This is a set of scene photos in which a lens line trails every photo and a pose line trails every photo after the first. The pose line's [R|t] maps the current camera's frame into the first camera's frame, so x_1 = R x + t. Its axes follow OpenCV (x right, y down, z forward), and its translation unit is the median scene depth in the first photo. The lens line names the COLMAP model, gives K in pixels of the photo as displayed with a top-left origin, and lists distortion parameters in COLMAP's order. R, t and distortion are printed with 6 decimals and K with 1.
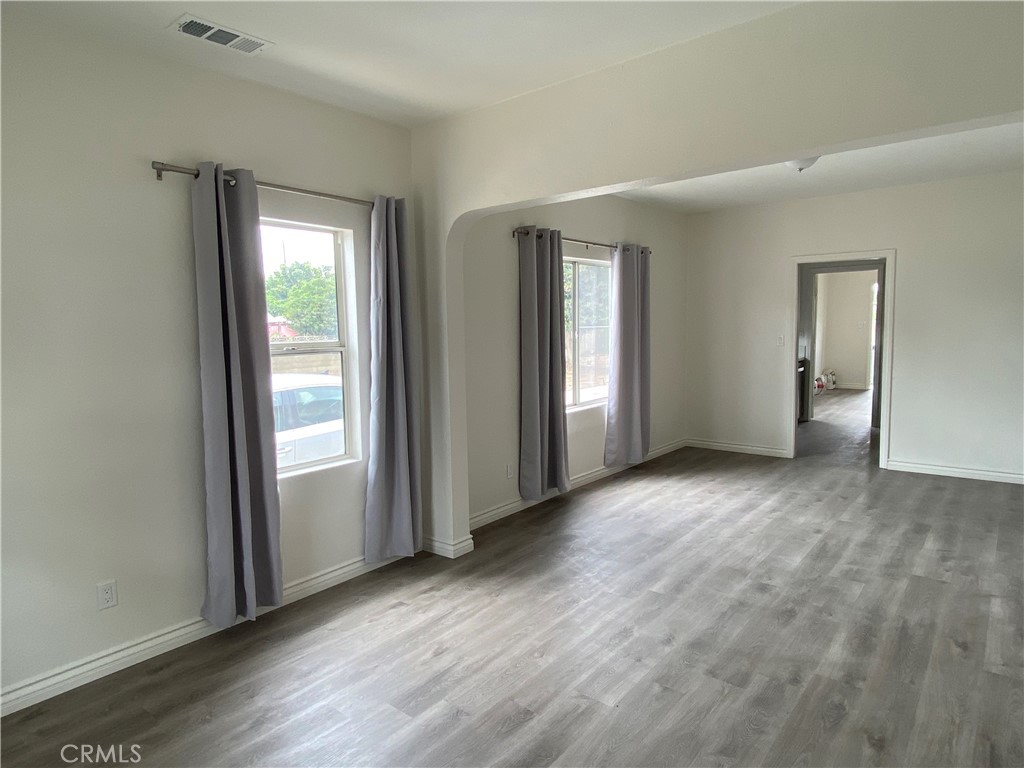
lens RADIAL K [[610.0, 0, 512.0], [0, 610.0, 384.0], [0, 0, 1]] dist [-0.001333, 0.001776]
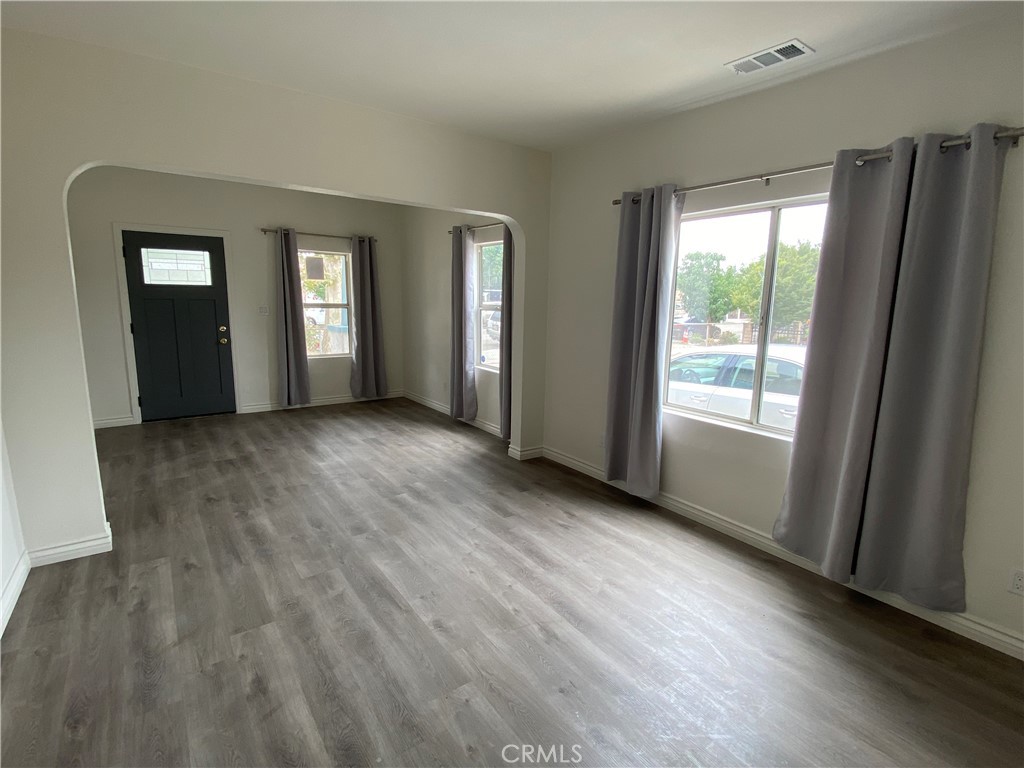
lens RADIAL K [[502.4, 0, 504.0], [0, 502.4, 363.5], [0, 0, 1]] dist [0.002734, -0.000077]
pose [[-0.258727, 0.144927, -0.955016, 1.171764], [-0.121746, 0.975904, 0.181080, -0.166435], [0.958247, 0.163120, -0.234849, 1.408380]]
